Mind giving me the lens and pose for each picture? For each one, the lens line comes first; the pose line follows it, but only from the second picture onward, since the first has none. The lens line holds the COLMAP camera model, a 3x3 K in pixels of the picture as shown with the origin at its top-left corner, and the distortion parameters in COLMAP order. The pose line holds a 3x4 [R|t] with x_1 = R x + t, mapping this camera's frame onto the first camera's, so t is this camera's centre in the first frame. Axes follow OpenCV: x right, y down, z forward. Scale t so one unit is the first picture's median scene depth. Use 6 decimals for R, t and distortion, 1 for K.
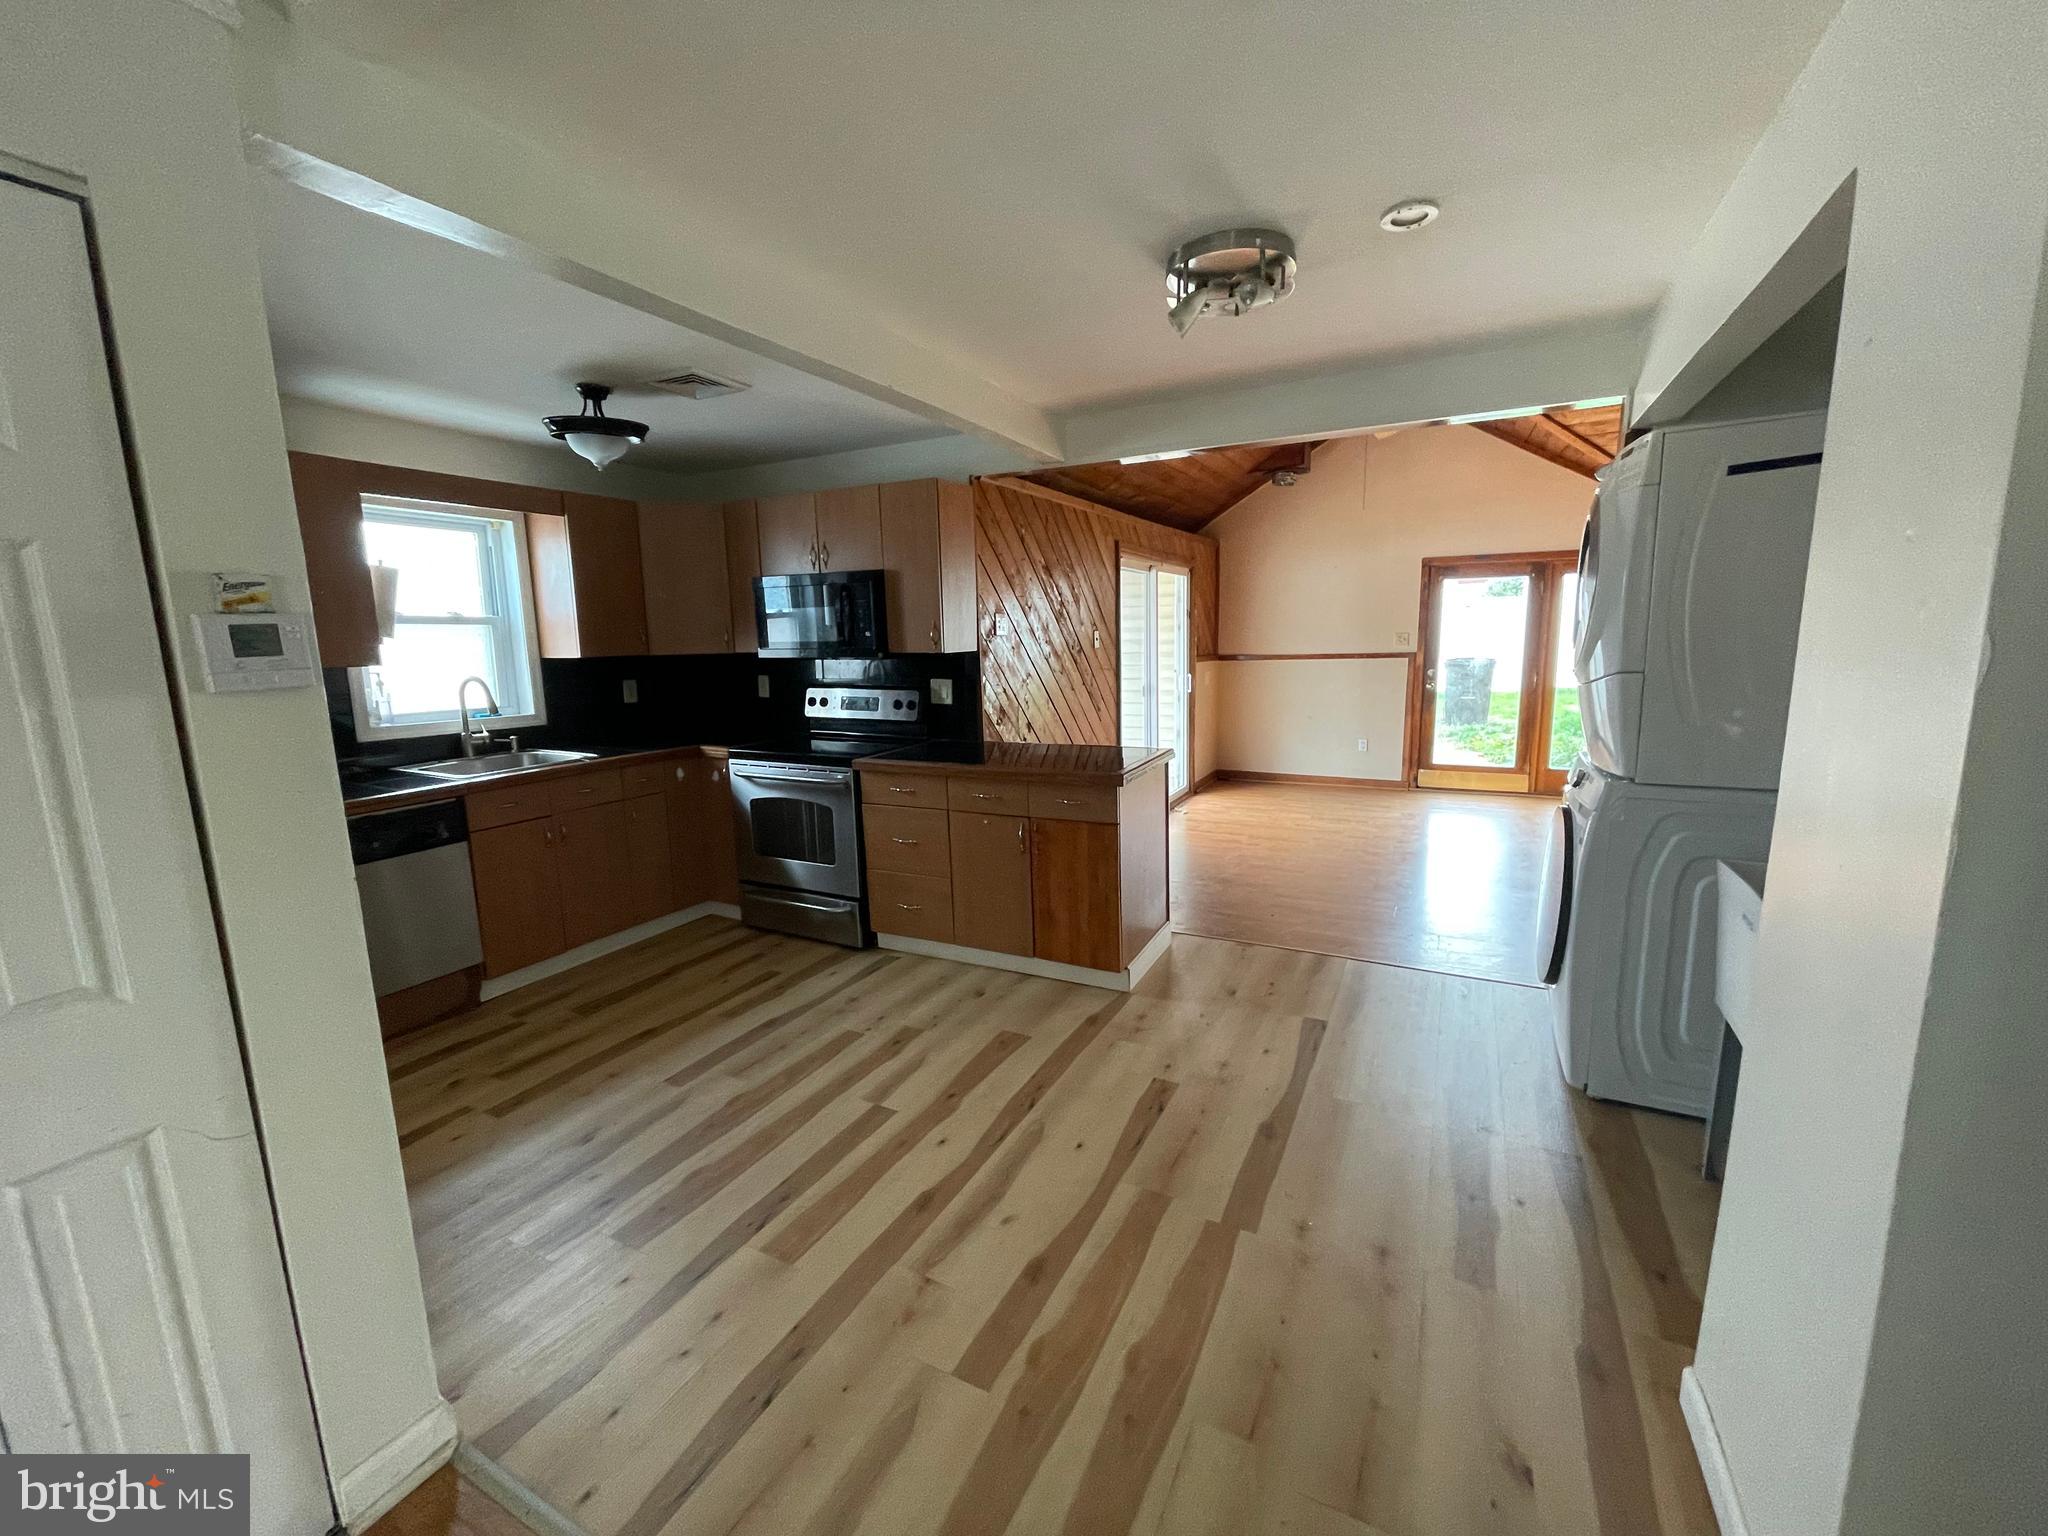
lens RADIAL K [[833.1, 0, 1013.4], [0, 833.1, 771.4], [0, 0, 1]] dist [0.002039, 0.000142]
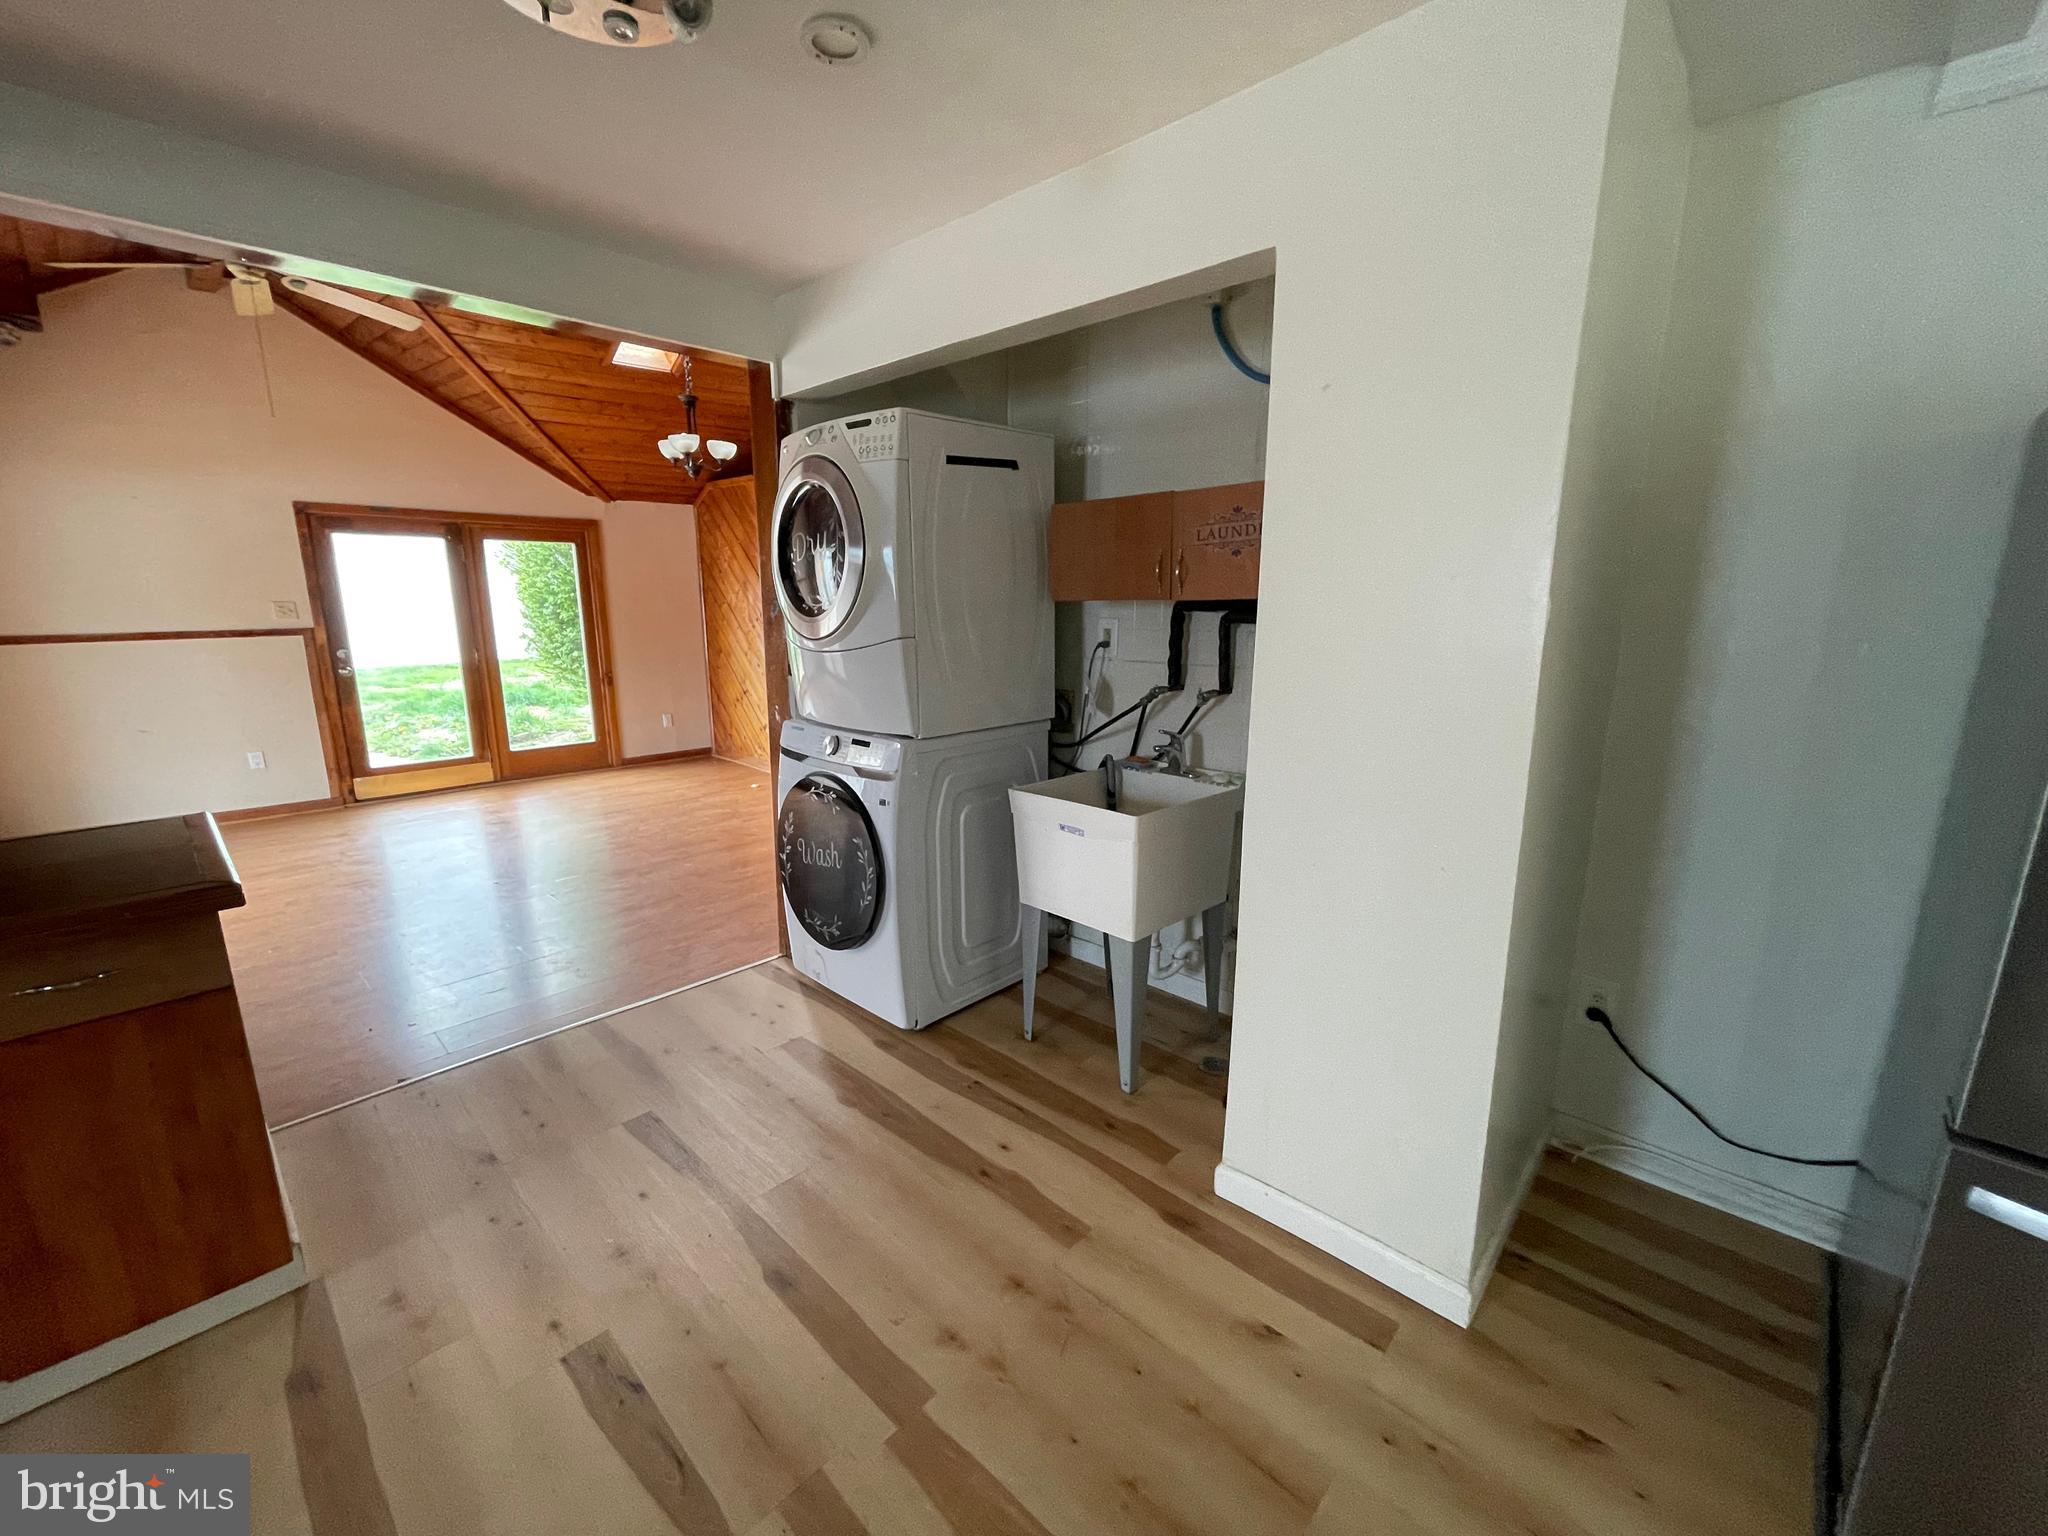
lens RADIAL K [[833.1, 0, 1035.2], [0, 833.1, 767.6], [0, 0, 1]] dist [0.002039, 0.000142]
pose [[0.265666, -0.176452, 0.947780, -0.192223], [0.152446, 0.978428, 0.139427, -0.057951], [-0.951936, 0.107444, 0.286834, 0.408216]]
